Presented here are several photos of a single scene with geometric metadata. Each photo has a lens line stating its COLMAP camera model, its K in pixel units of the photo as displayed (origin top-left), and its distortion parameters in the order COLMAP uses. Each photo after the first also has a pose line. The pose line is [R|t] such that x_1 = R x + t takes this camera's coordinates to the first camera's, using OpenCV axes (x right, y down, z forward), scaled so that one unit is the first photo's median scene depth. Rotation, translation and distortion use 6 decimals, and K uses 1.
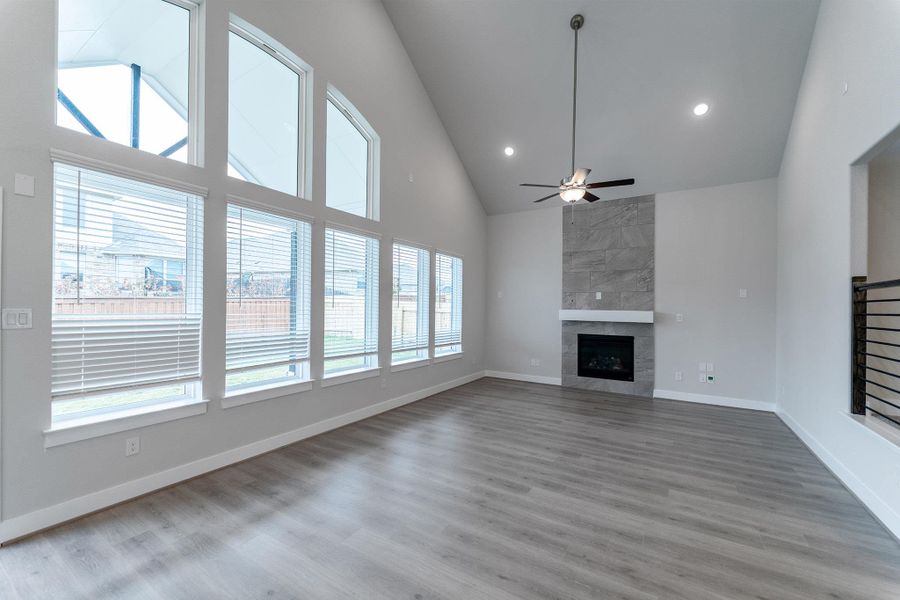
lens RADIAL K [[364.1, 0, 450.1], [0, 364.1, 305.2], [0, 0, 1]] dist [0.001149, -0.000493]
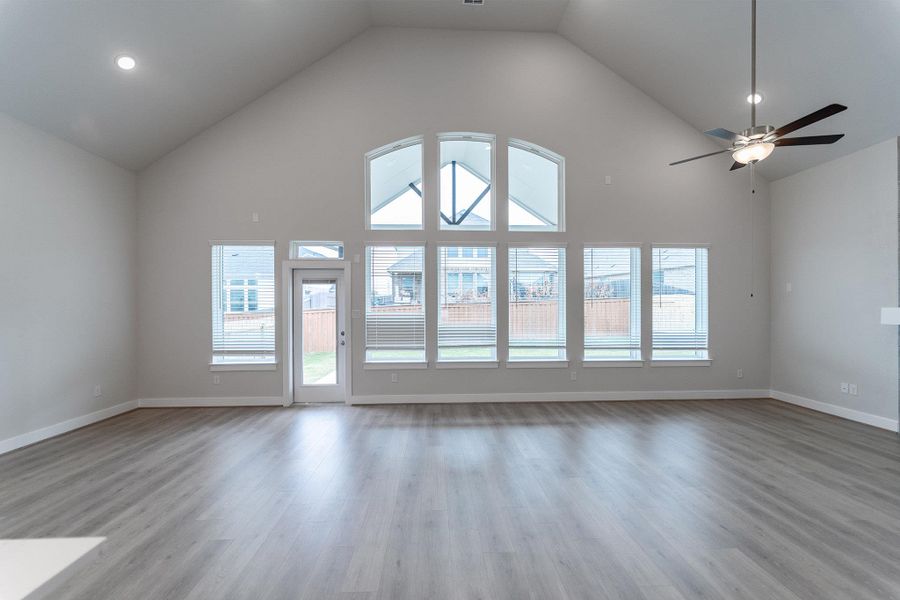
lens RADIAL K [[364.1, 0, 451.7], [0, 364.1, 305.1], [0, 0, 1]] dist [0.001149, -0.000493]
pose [[0.569725, -0.016490, -0.821670, 0.591462], [0.015585, 0.999836, -0.009259, 0.004398], [0.821688, -0.007531, 0.569888, 0.068504]]
